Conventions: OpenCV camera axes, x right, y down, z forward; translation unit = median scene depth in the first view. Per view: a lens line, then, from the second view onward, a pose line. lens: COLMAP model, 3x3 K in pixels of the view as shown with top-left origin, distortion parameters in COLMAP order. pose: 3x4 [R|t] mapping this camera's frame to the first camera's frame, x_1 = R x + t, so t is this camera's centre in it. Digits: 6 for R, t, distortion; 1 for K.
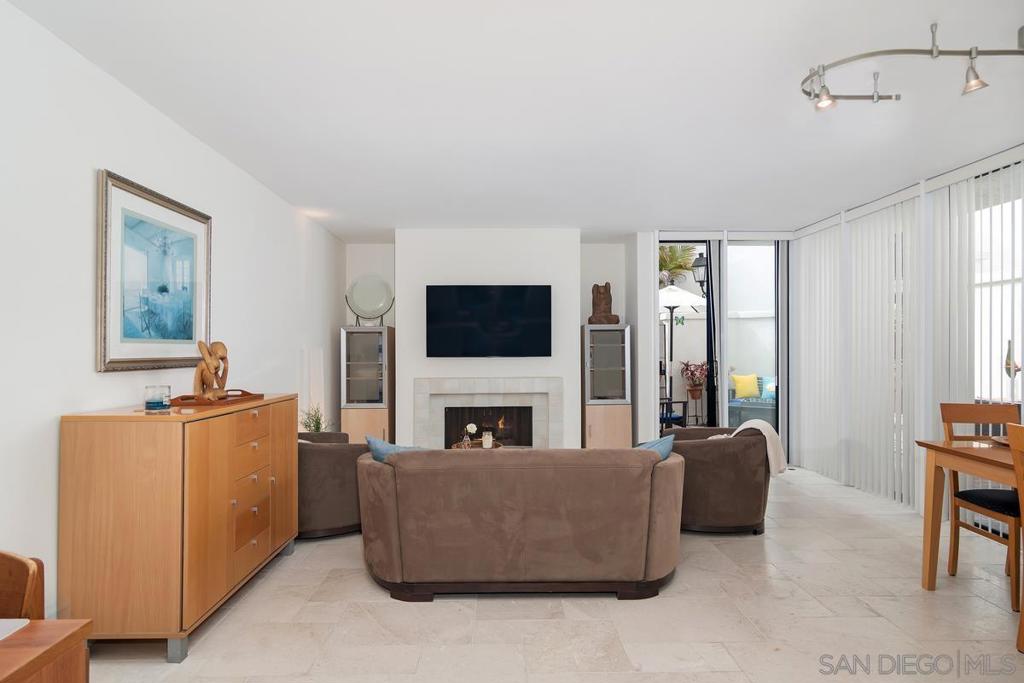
lens RADIAL K [[553.3, 0, 509.9], [0, 553.3, 344.4], [0, 0, 1]] dist [-0.000854, -0.000022]
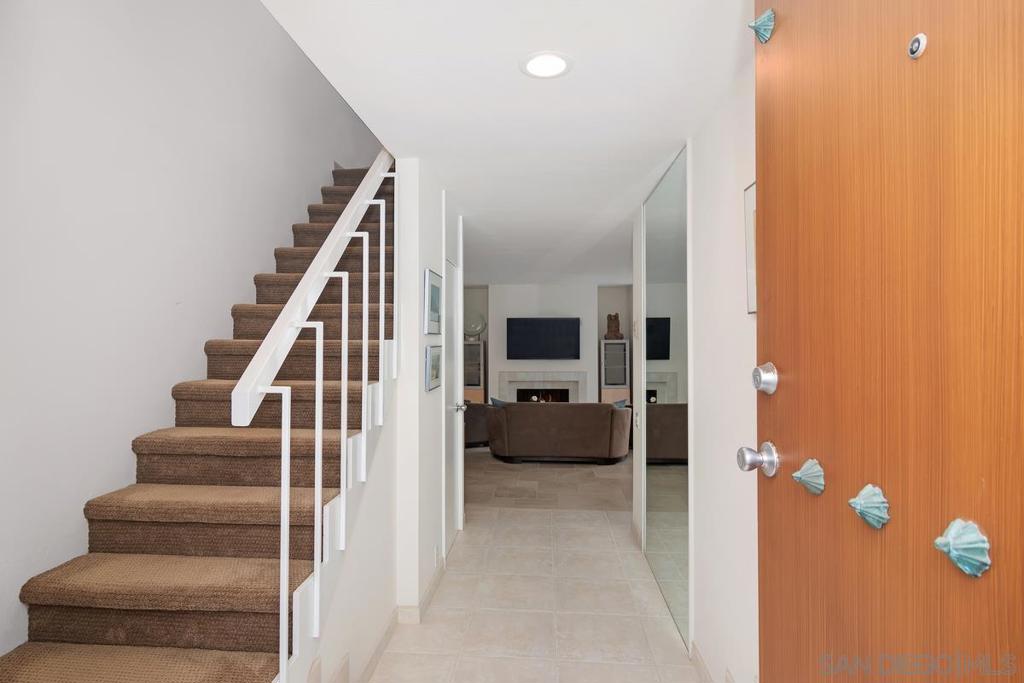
lens RADIAL K [[553.3, 0, 509.5], [0, 553.3, 339.4], [0, 0, 1]] dist [-0.000854, -0.000022]
pose [[0.995620, 0.002486, -0.093455, 0.017140], [-0.001603, 0.999953, 0.009524, -0.053625], [0.093474, -0.009332, 0.995578, -0.680026]]
